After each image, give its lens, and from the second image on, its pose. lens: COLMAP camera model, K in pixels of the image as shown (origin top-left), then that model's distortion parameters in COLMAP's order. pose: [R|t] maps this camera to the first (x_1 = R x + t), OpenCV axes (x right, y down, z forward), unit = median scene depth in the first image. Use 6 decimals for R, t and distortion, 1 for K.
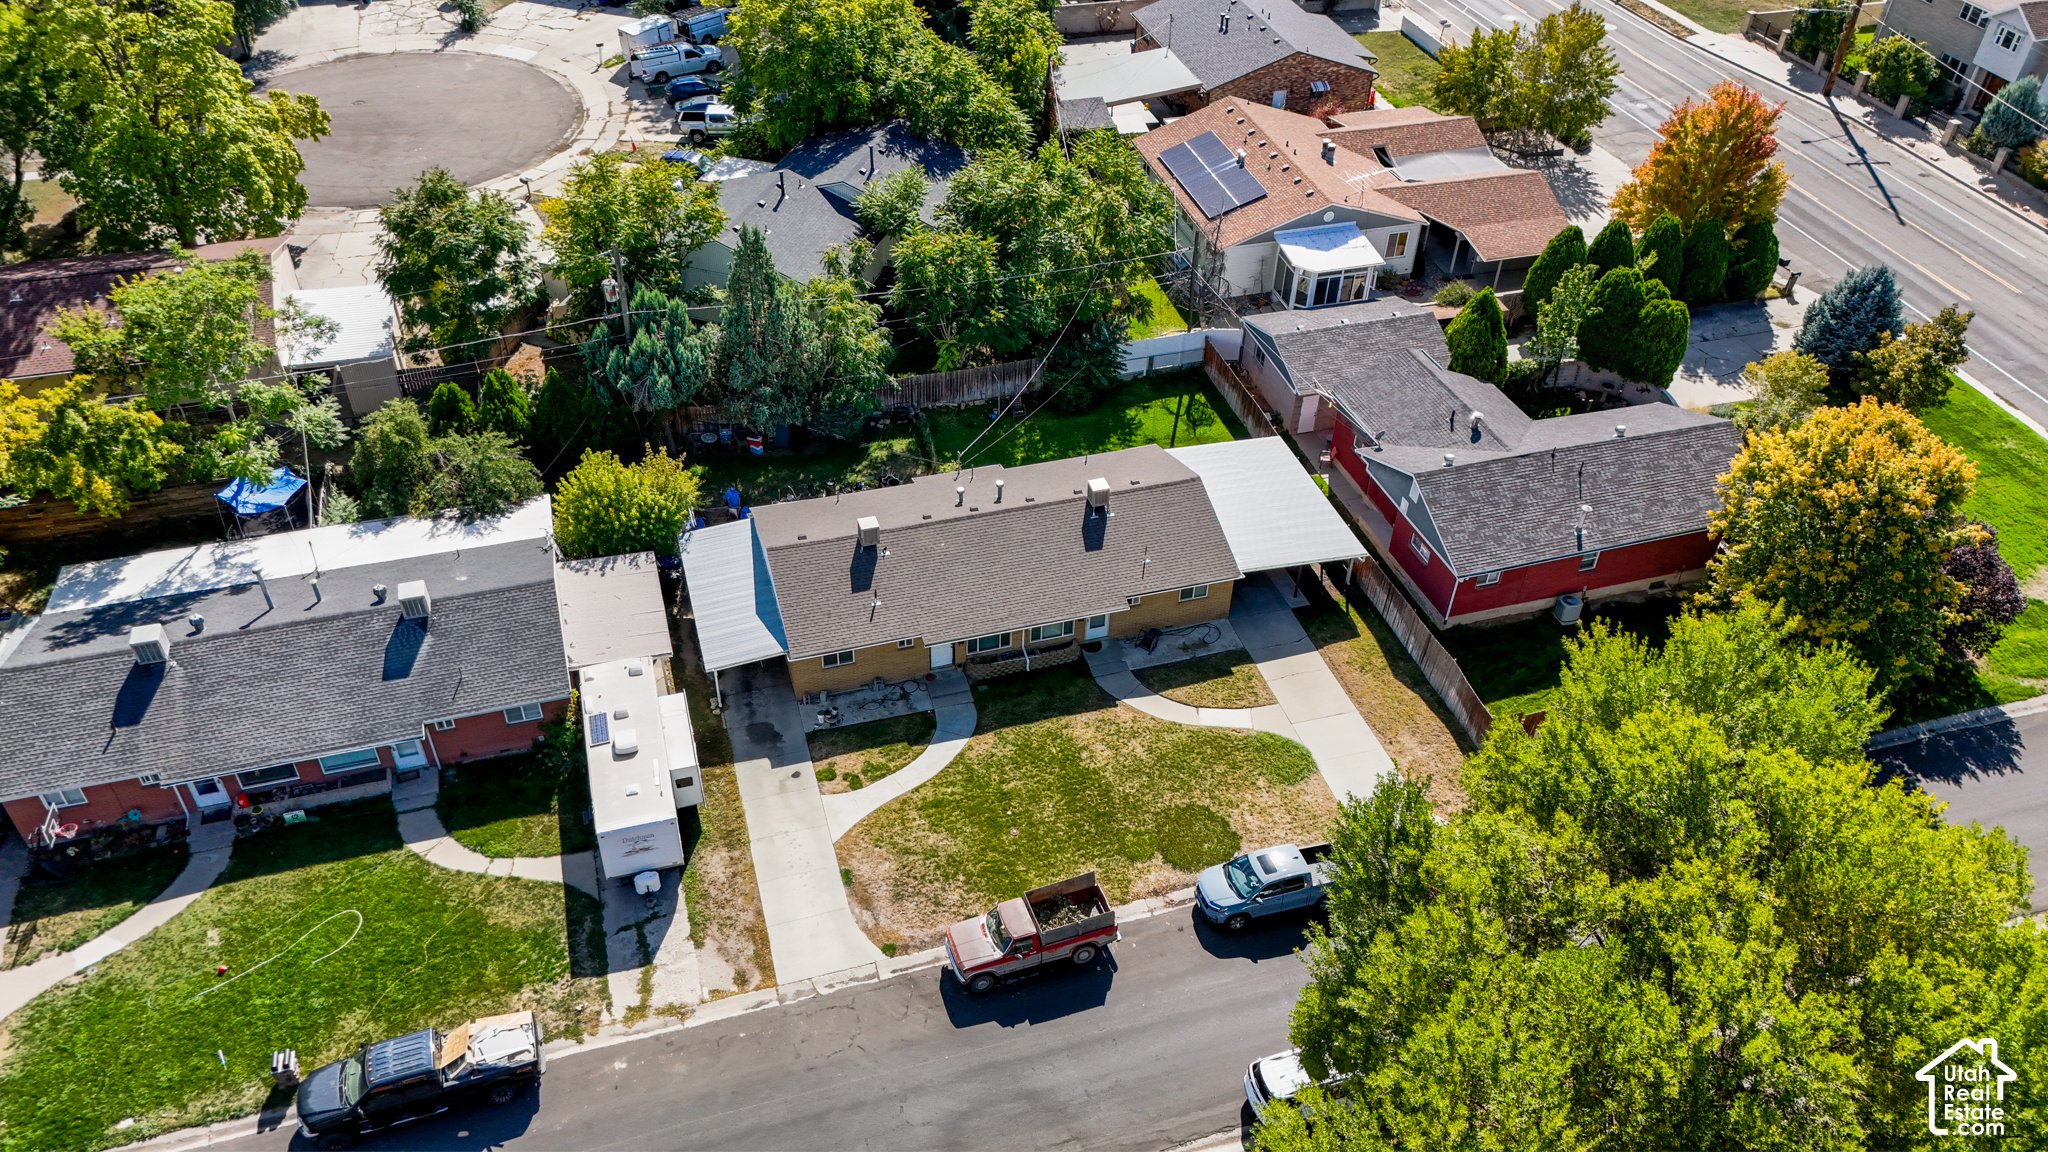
lens RADIAL K [[1518.8, 0, 1024.0], [0, 1518.8, 576.0], [0, 0, 1]] dist [0.036805, -0.008999]
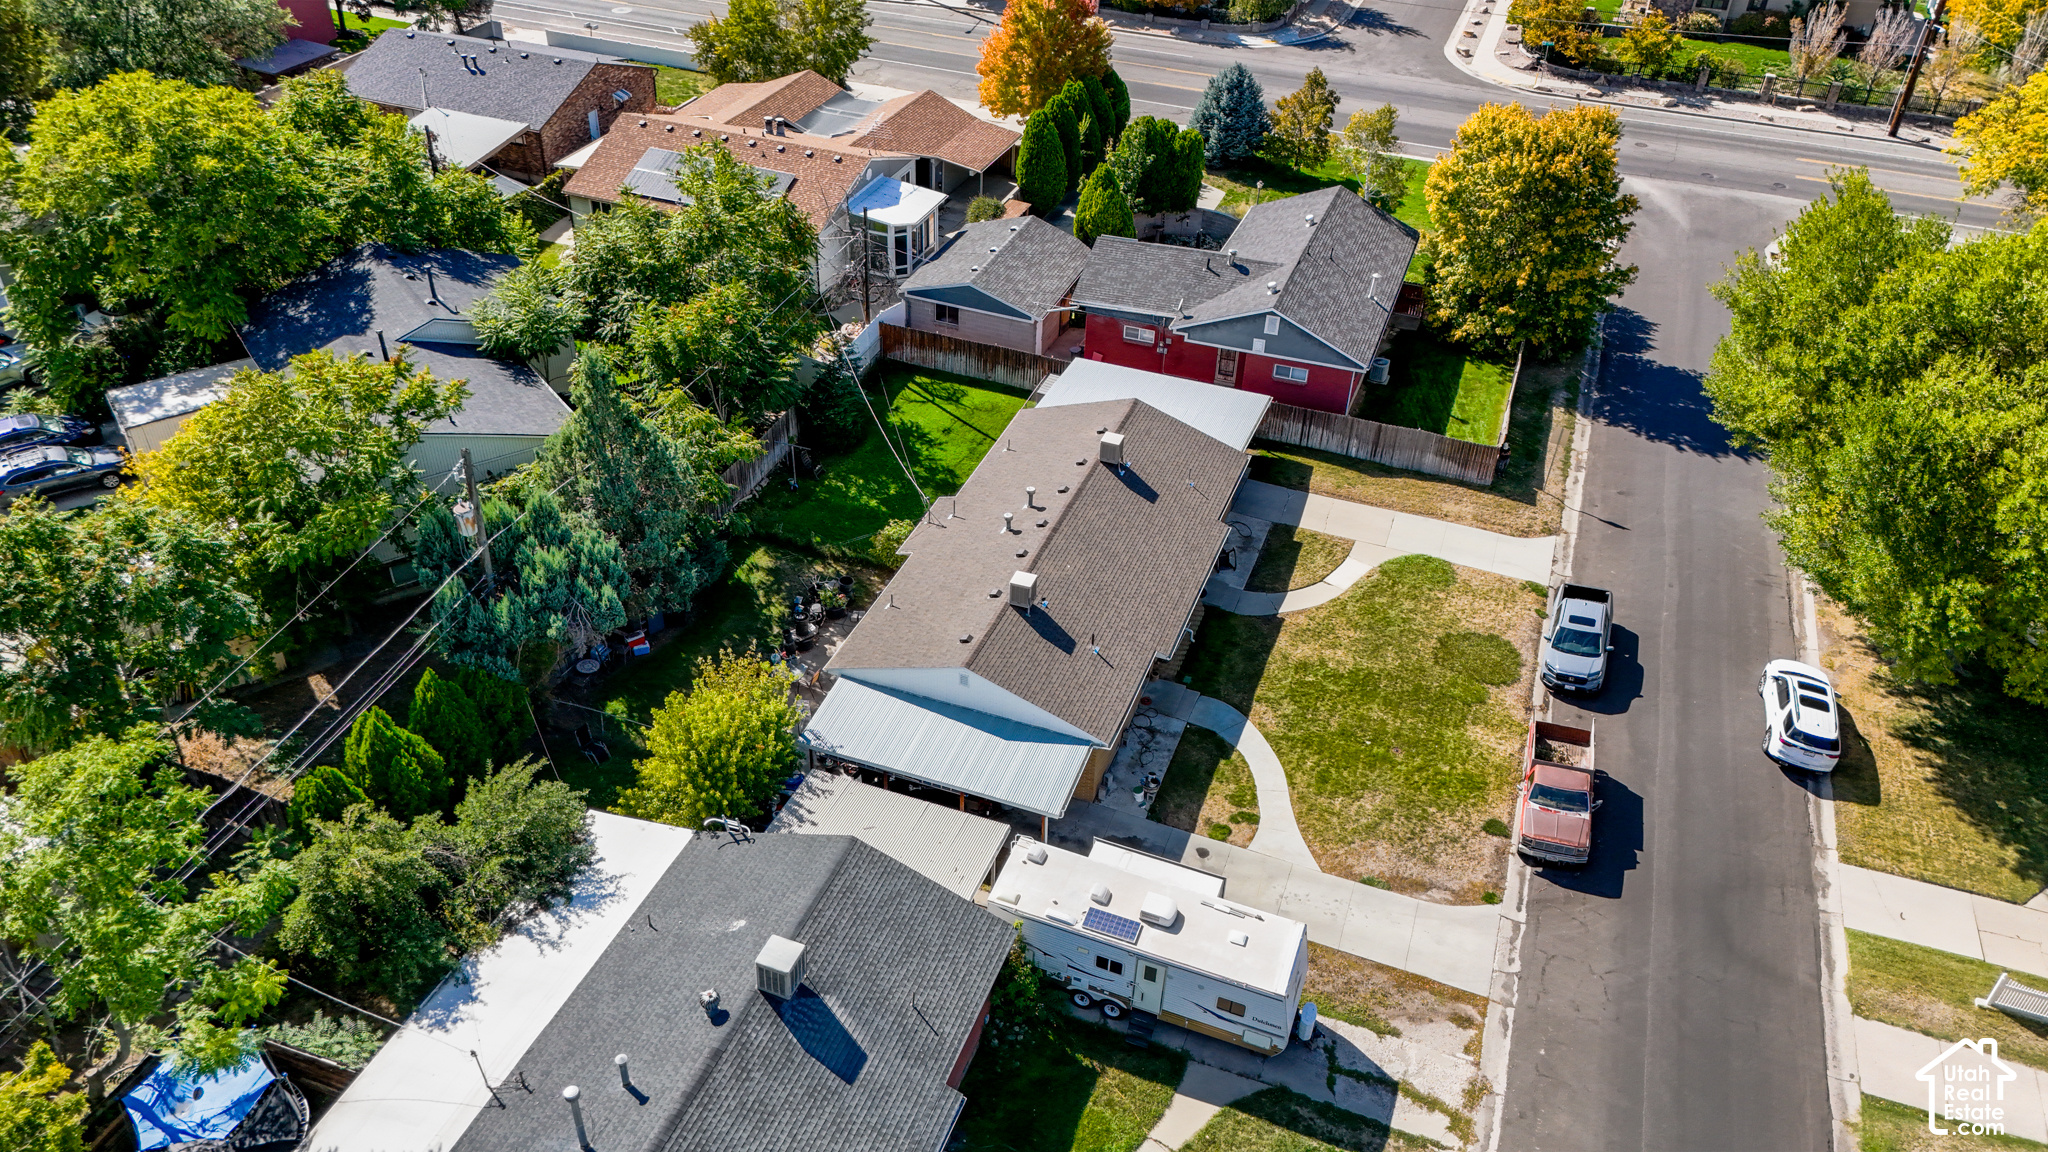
lens RADIAL K [[1518.8, 0, 1024.0], [0, 1518.8, 576.0], [0, 0, 1]] dist [0.036805, -0.008999]
pose [[0.605370, -0.471067, 0.641578, -0.677885], [0.497250, 0.853232, 0.157283, -0.178405], [-0.621506, 0.223810, 0.750759, 0.411332]]
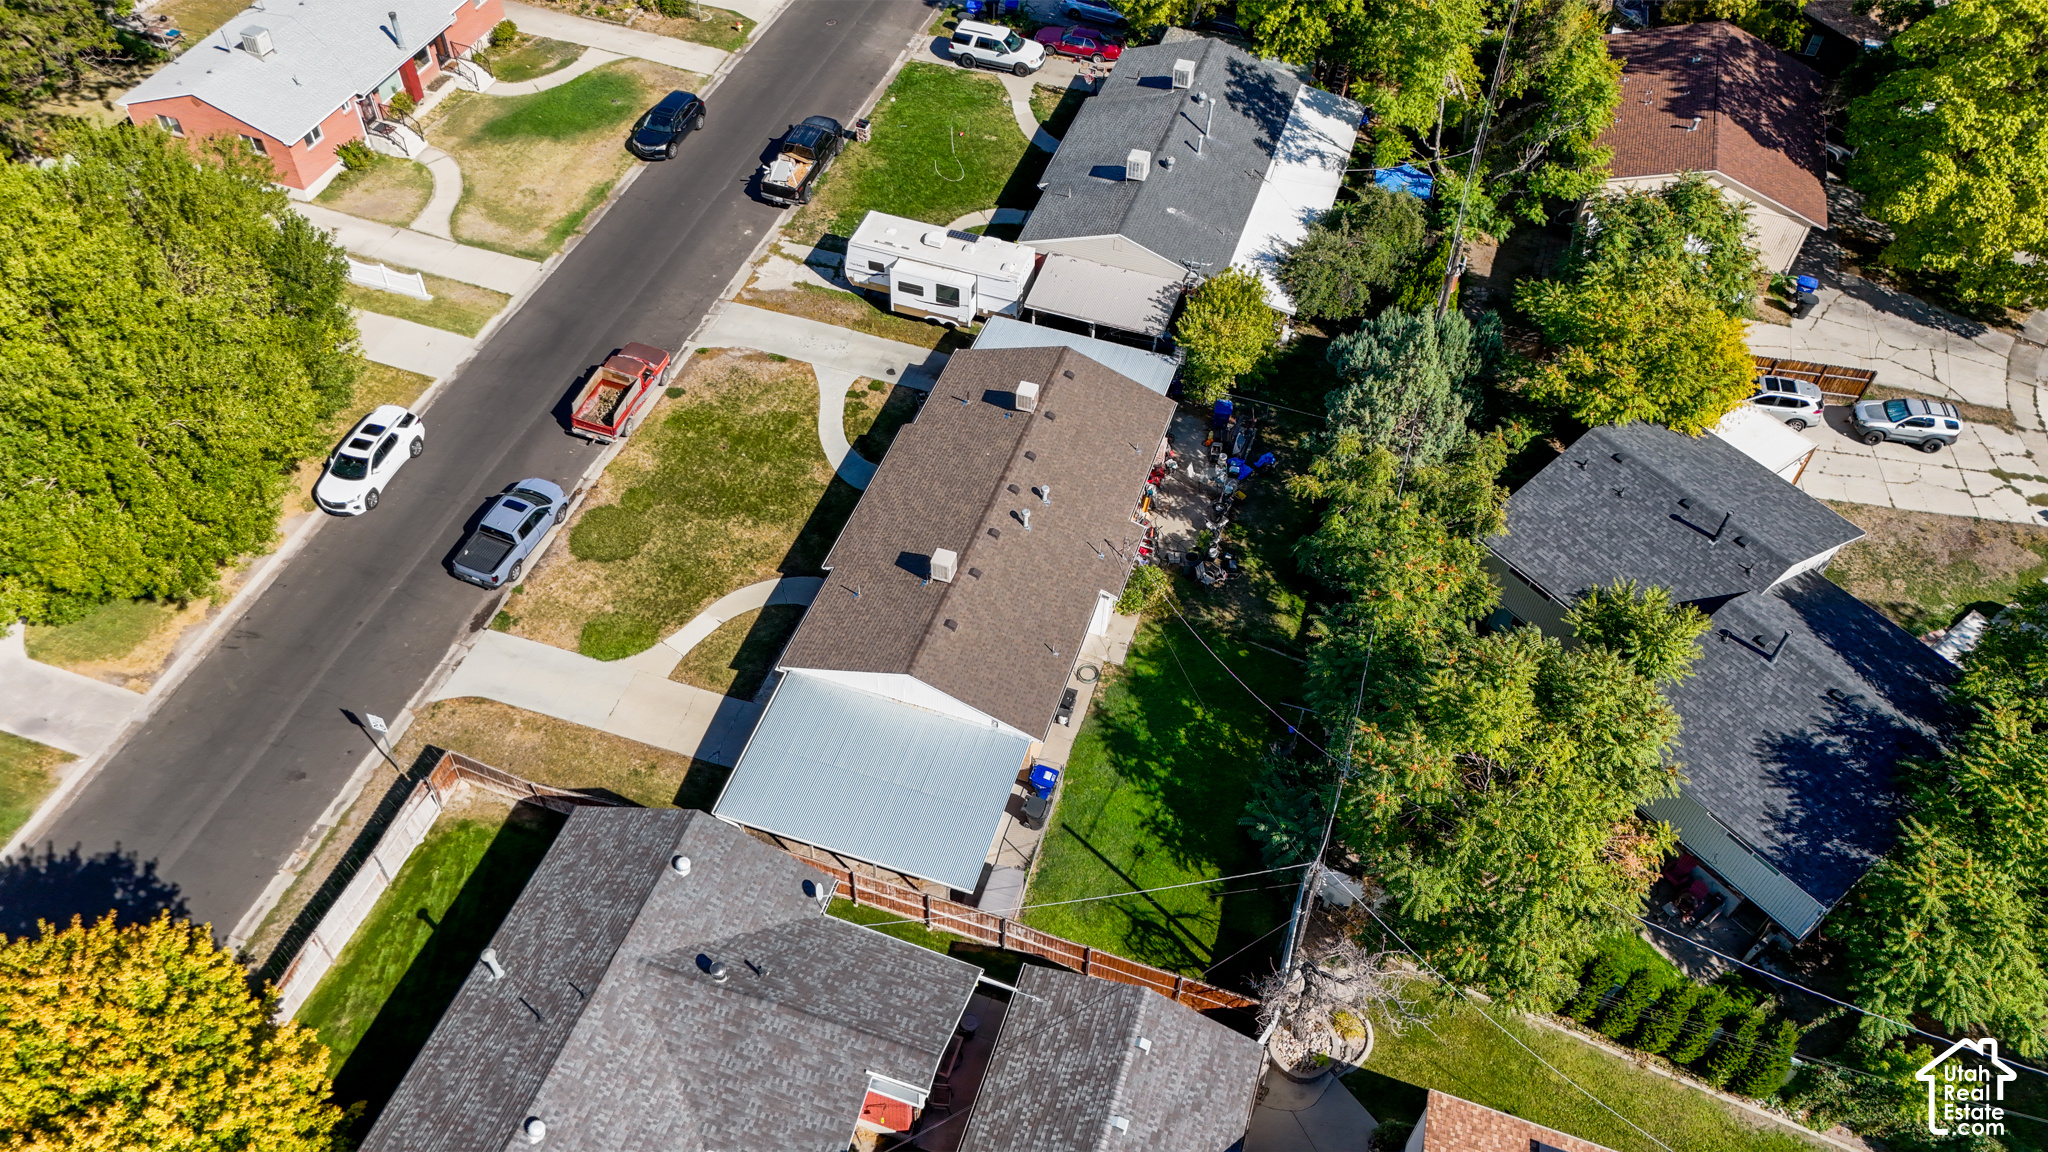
lens RADIAL K [[1587.5, 0, 1032.0], [0, 1587.5, 541.9], [0, 0, 1]] dist [0.051833, -0.002879]
pose [[-0.573318, 0.558925, -0.599090, 0.622791], [-0.559936, 0.266519, 0.784499, -0.893415], [0.598146, 0.785220, 0.160162, 0.984783]]
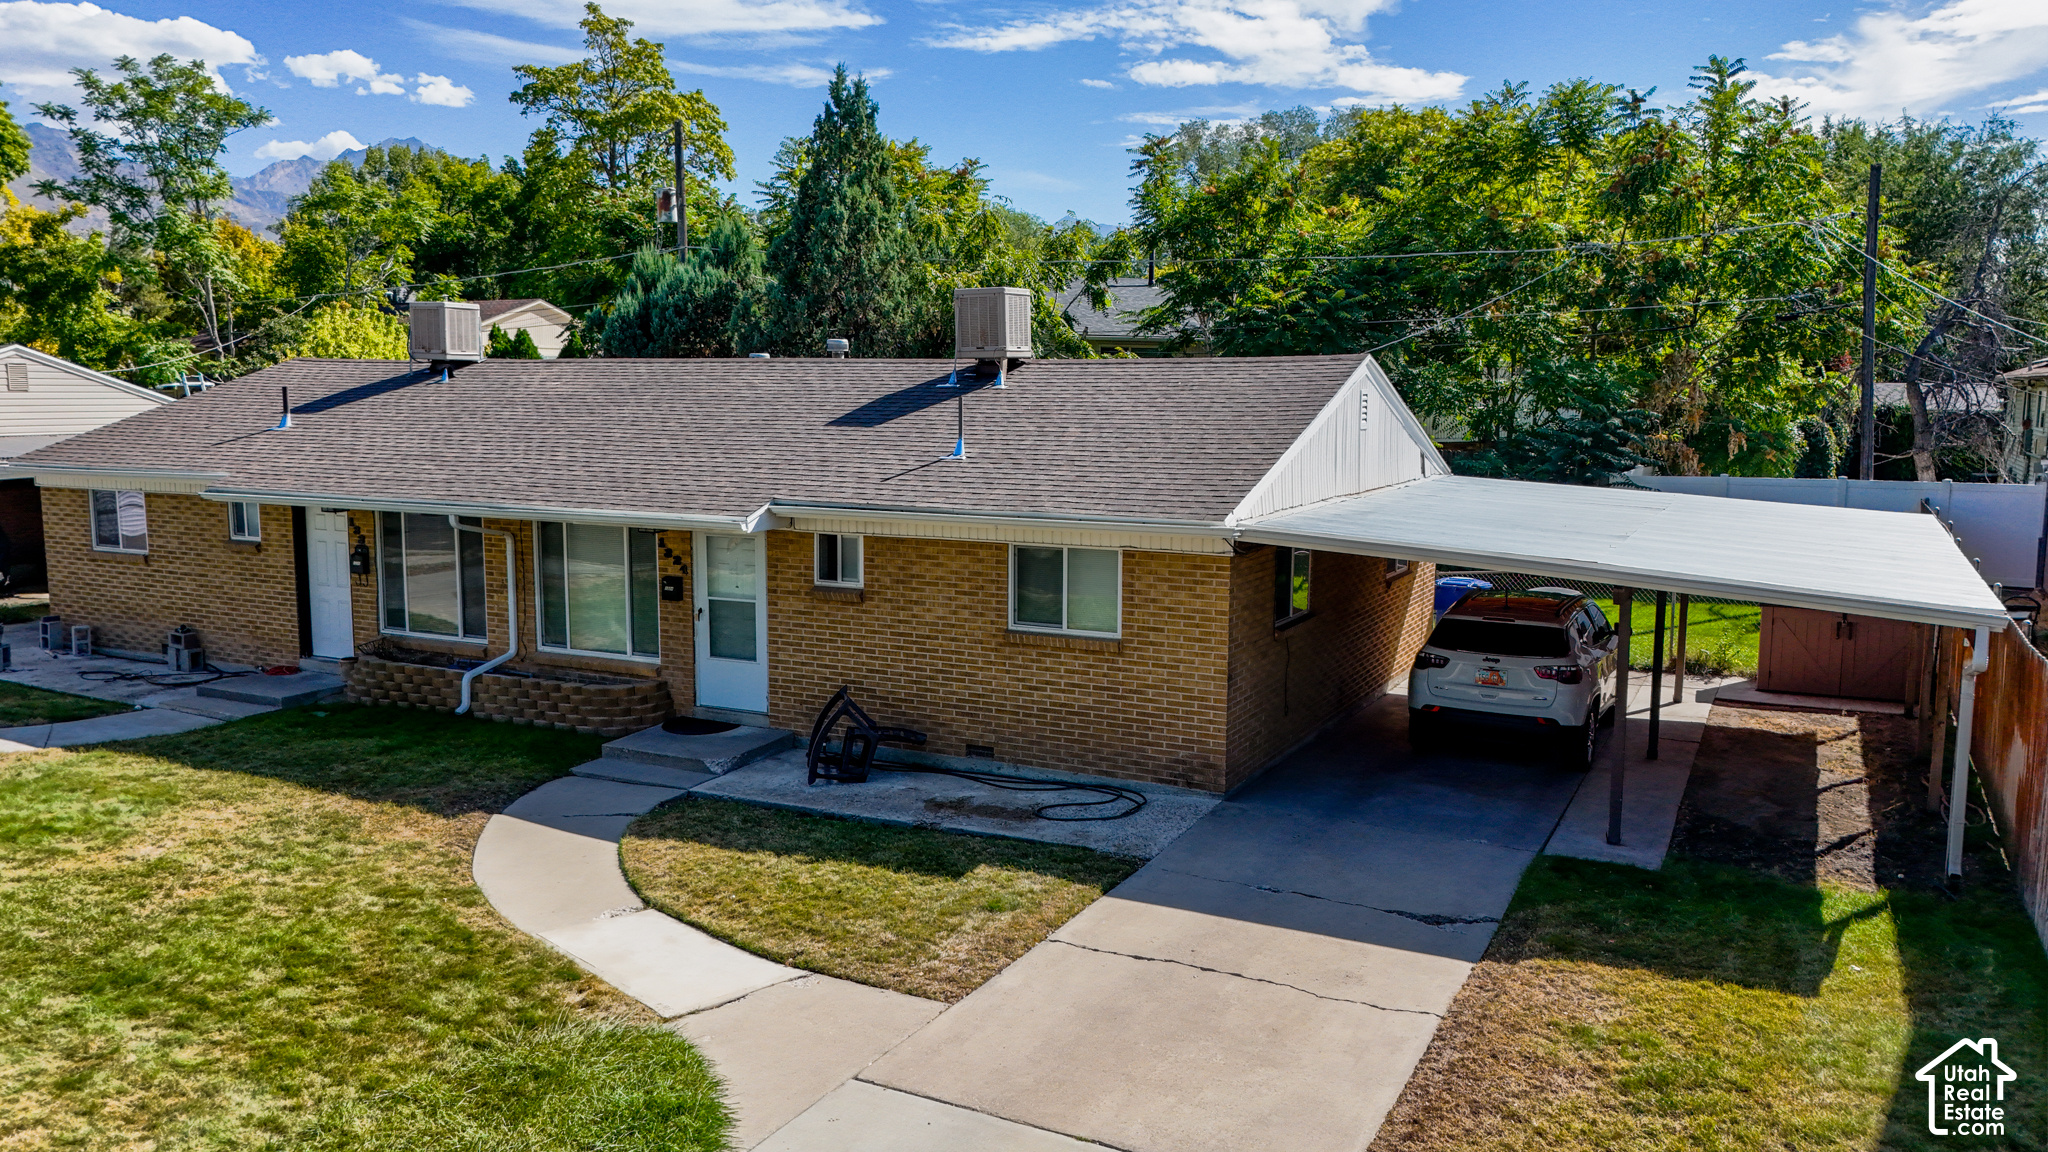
lens RADIAL K [[1533.9, 0, 1035.8], [0, 1533.9, 530.2], [0, 0, 1]] dist [0.013912, -0.000220]
pose [[0.719158, 0.044879, -0.693396, 0.309255], [-0.433977, 0.808352, -0.397782, 0.112687], [0.542656, 0.586986, 0.600809, 0.945481]]
